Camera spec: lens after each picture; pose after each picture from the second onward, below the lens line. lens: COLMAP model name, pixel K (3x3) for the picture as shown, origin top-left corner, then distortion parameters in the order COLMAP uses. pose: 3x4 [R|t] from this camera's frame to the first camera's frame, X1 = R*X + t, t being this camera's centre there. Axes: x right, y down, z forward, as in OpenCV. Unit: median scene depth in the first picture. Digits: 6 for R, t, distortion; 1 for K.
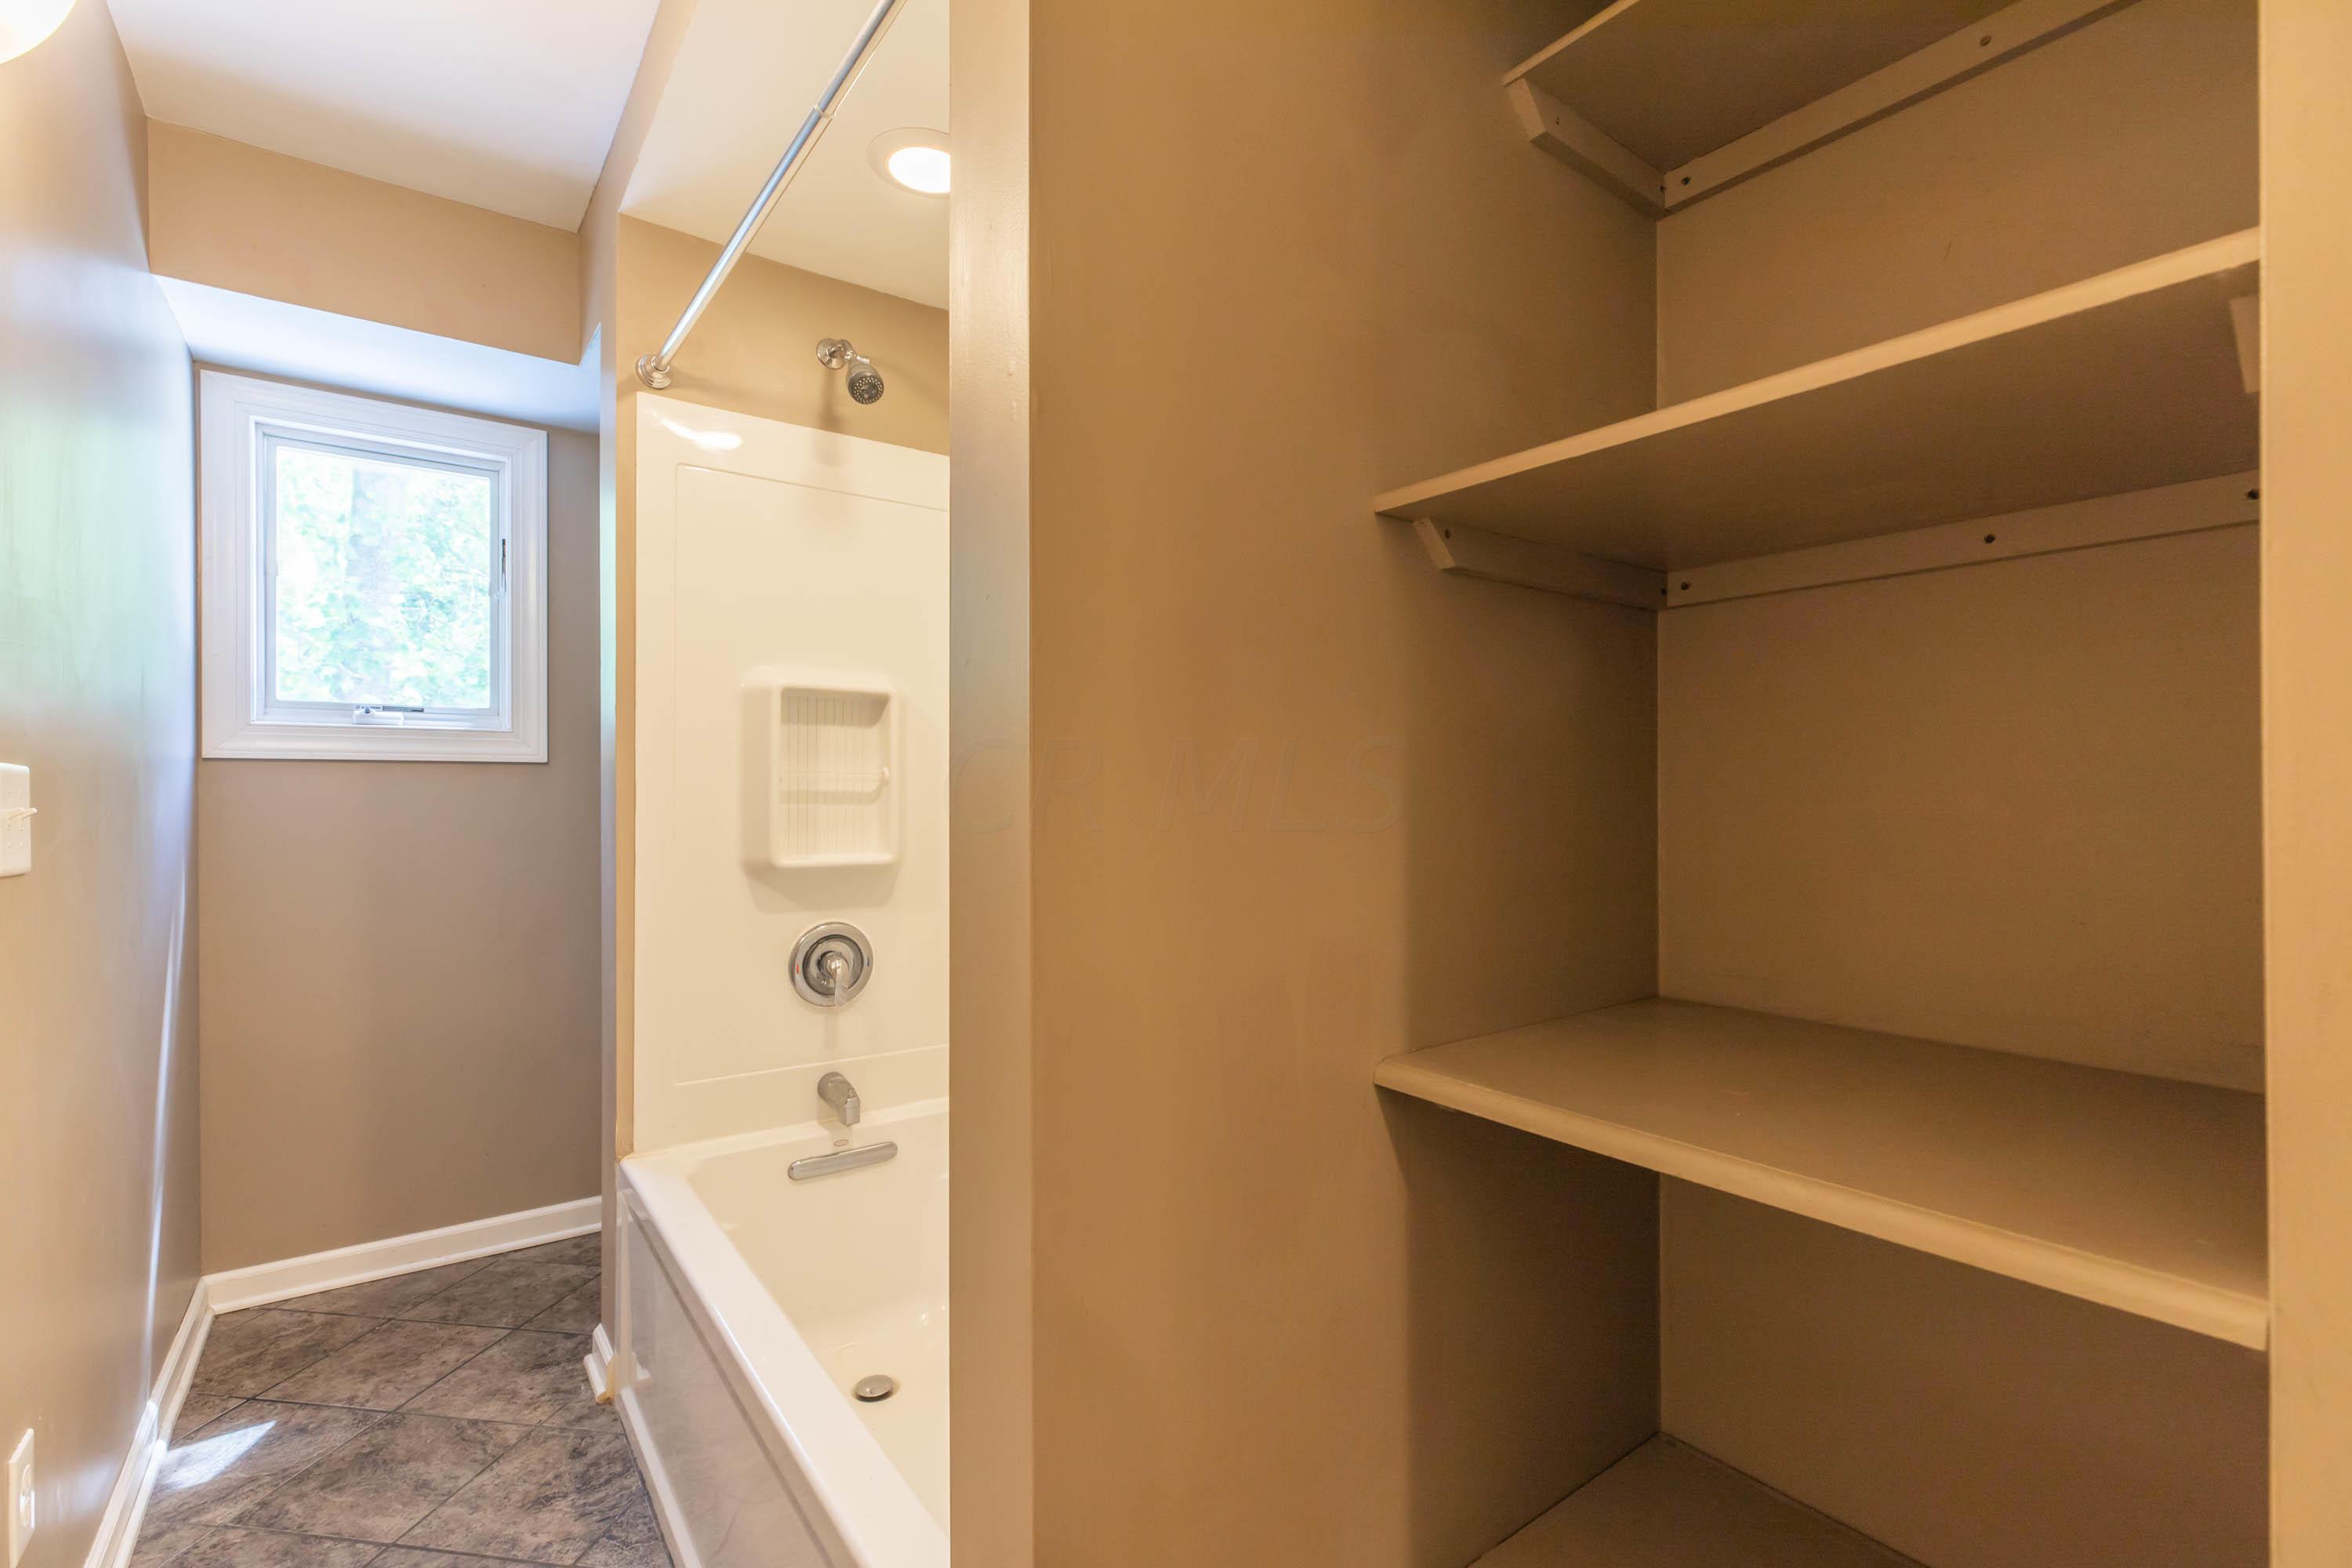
lens RADIAL K [[1054.4, 0, 1159.7], [0, 1054.4, 781.6], [0, 0, 1]] dist [0.007899, -0.002670]
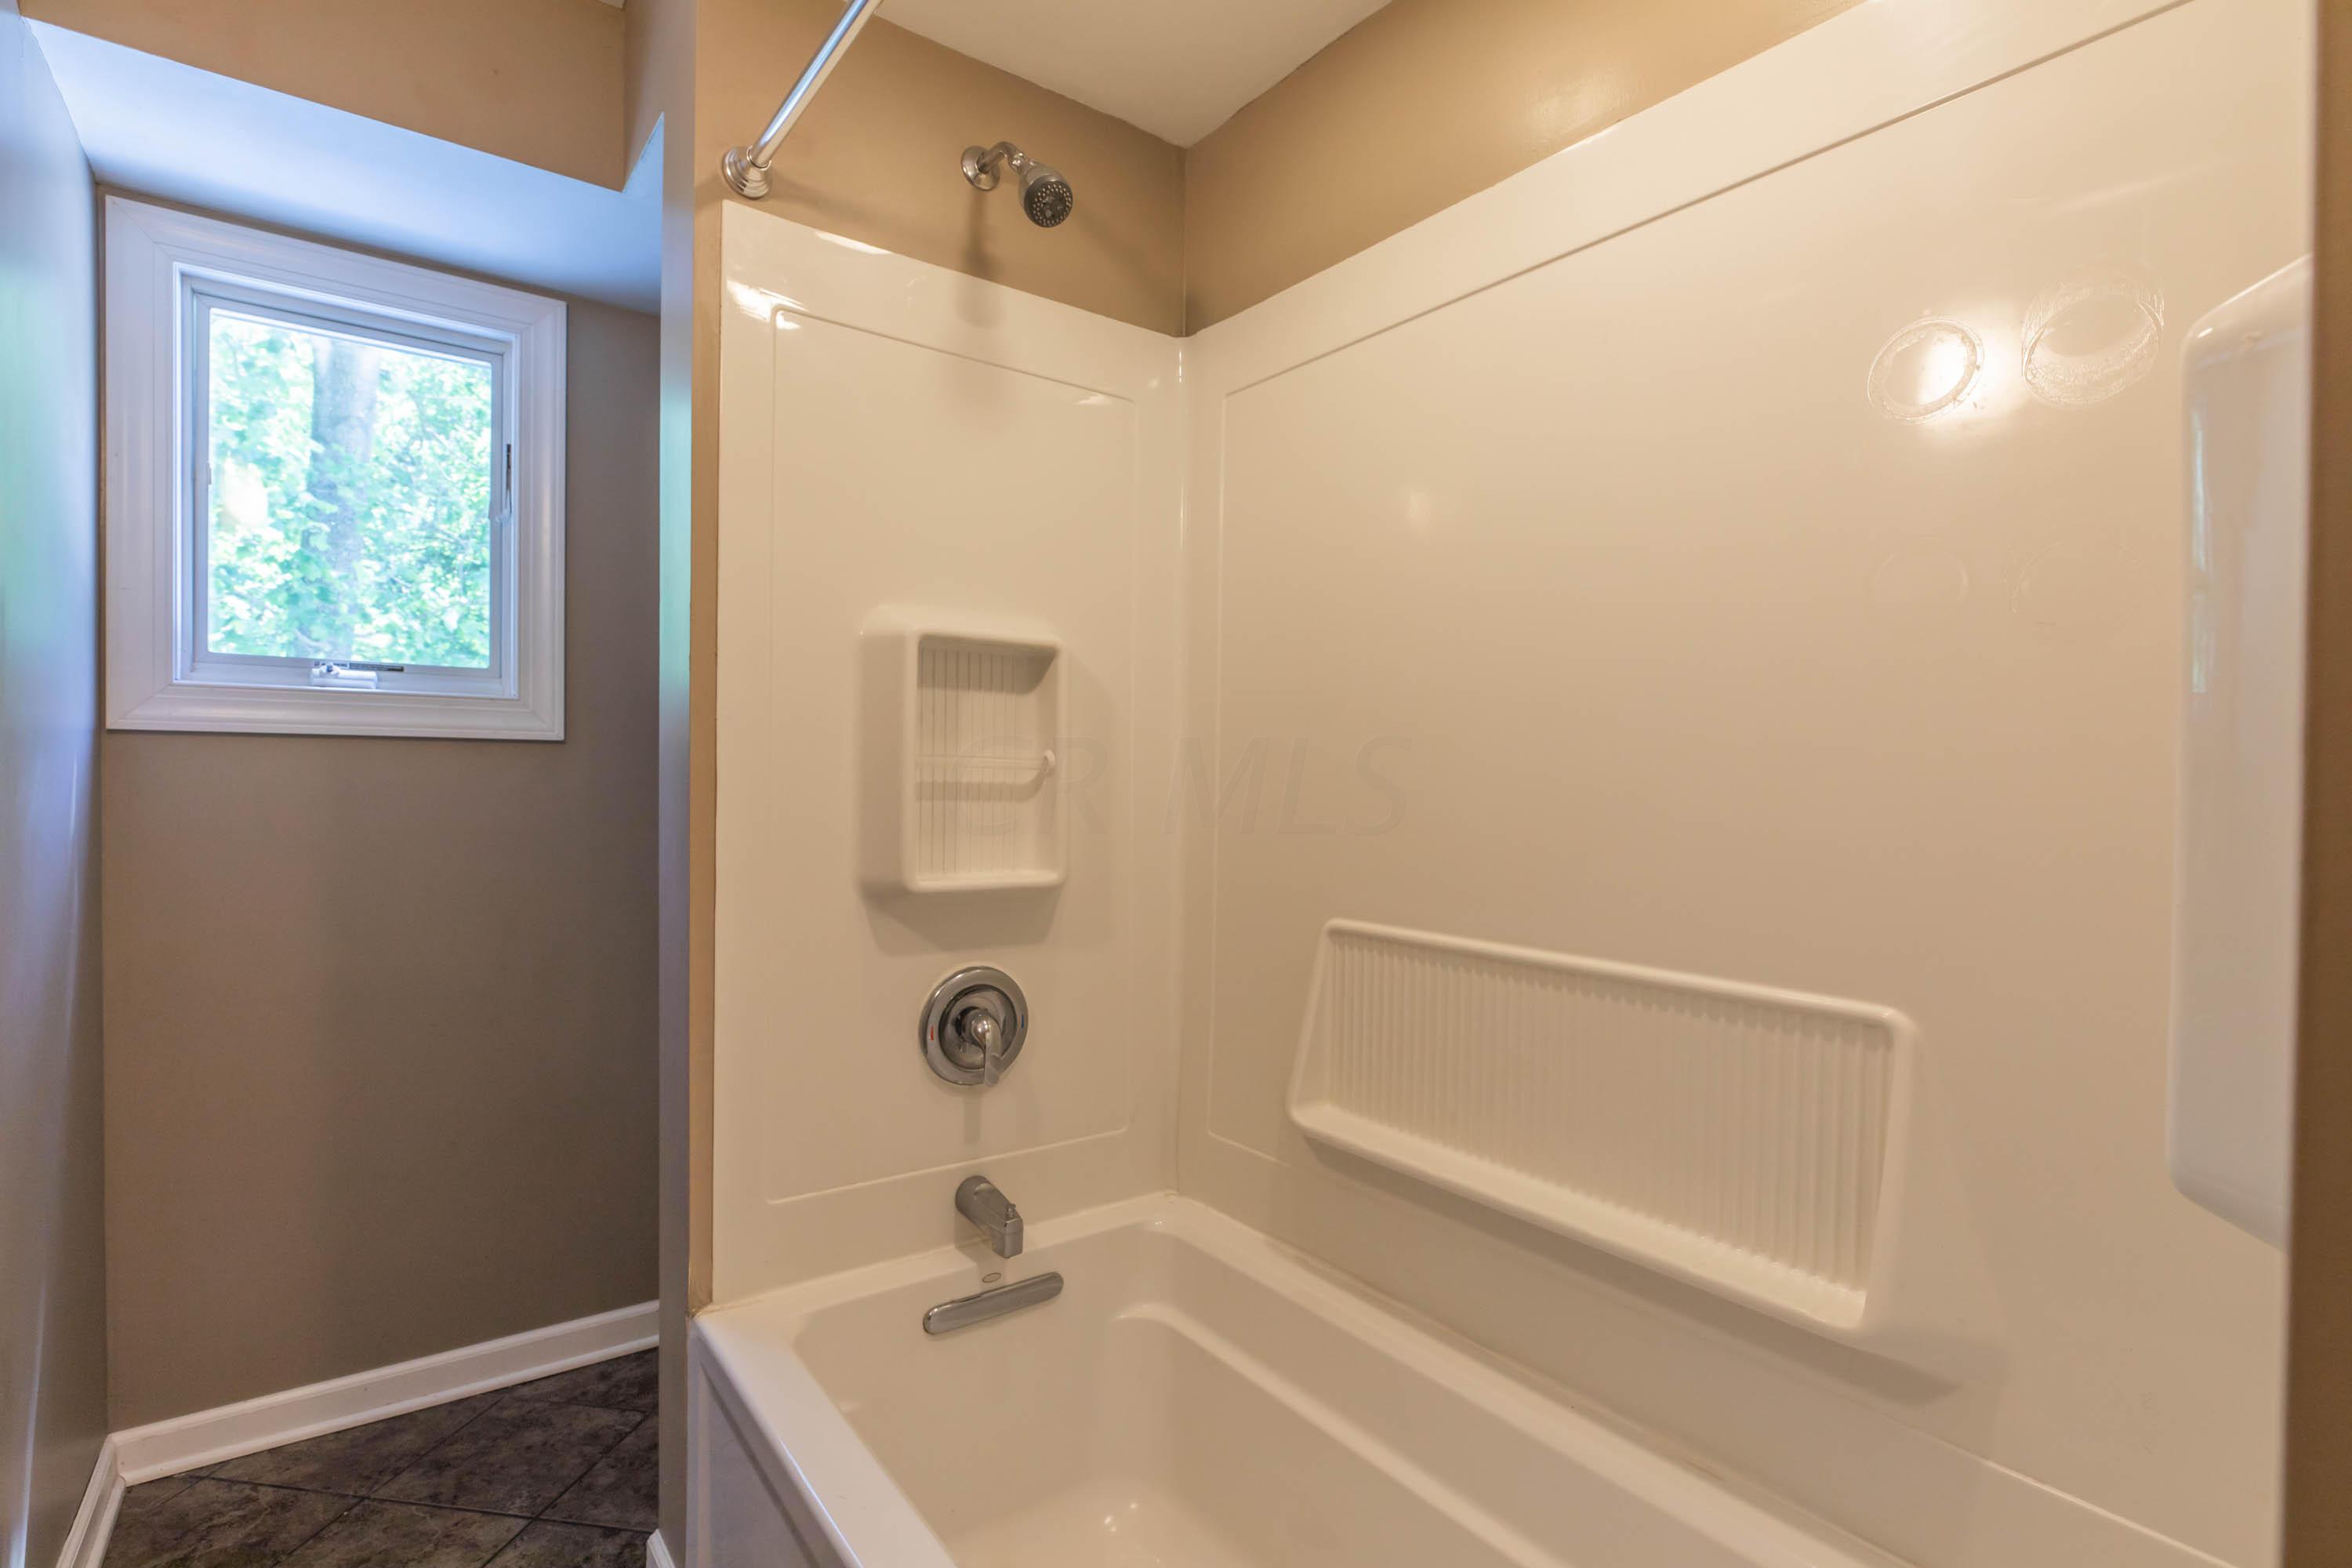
lens RADIAL K [[1164.6, 0, 1195.4], [0, 1164.6, 783.5], [0, 0, 1]] dist [-0.006887, 0.000637]
pose [[0.999957, 0.009129, 0.001350, -0.159028], [-0.009142, 0.999906, 0.010195, 0.000025], [-0.001256, -0.010207, 0.999947, 0.207257]]
